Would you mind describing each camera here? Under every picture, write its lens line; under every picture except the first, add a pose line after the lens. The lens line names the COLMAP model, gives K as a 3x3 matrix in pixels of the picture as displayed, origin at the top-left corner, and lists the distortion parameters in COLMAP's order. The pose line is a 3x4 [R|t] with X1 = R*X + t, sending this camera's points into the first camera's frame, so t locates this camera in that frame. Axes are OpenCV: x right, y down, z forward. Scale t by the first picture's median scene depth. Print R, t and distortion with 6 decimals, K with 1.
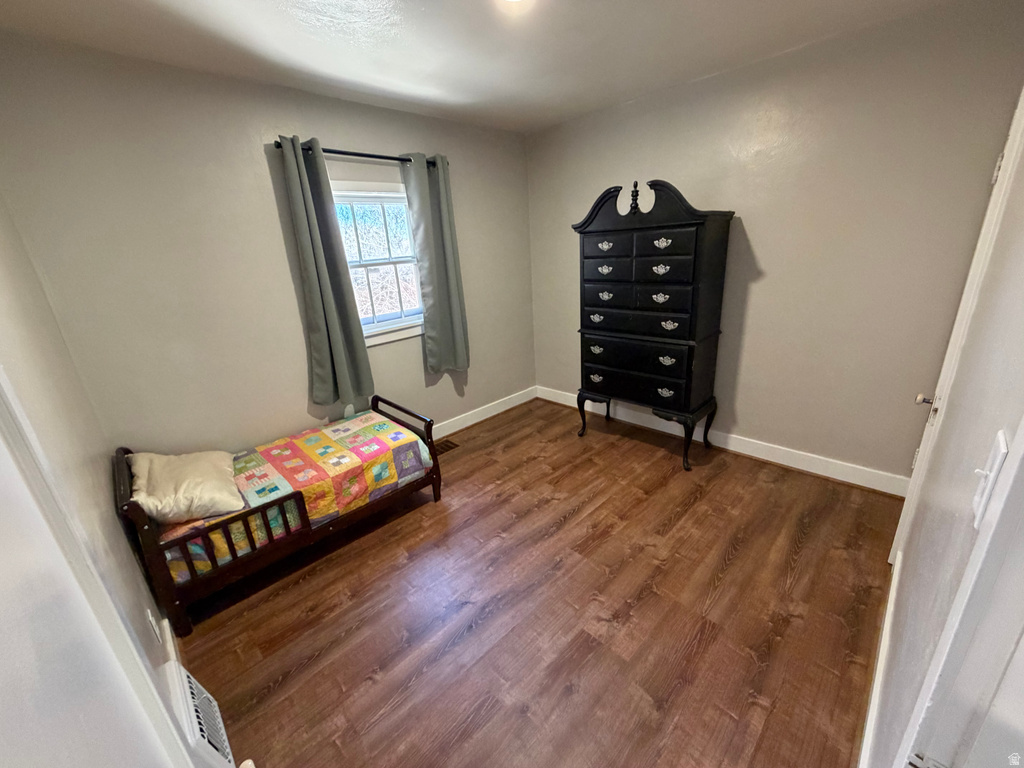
lens RADIAL K [[407.2, 0, 509.1], [0, 407.2, 384.1], [0, 0, 1]] dist [-0.001805, -0.000353]
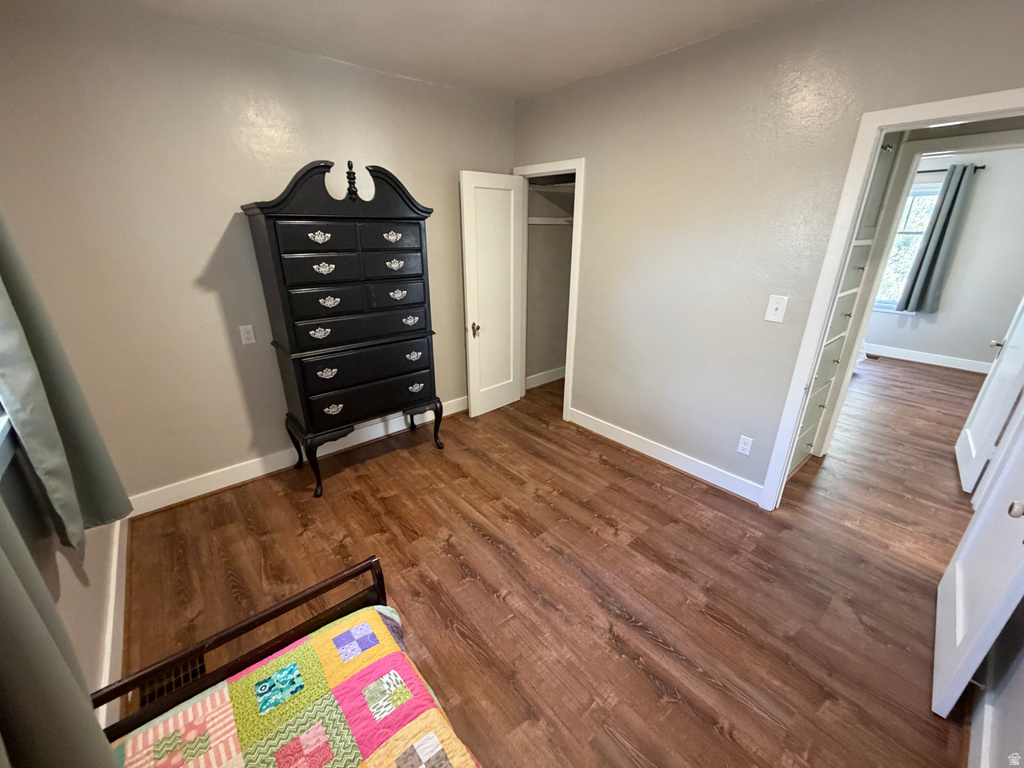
lens RADIAL K [[407.2, 0, 509.1], [0, 407.2, 384.1], [0, 0, 1]] dist [-0.001805, -0.000353]
pose [[0.074224, -0.295399, 0.952486, -0.610841], [0.312394, 0.913935, 0.259100, -0.195293], [-0.947049, 0.278319, 0.160117, 0.693554]]
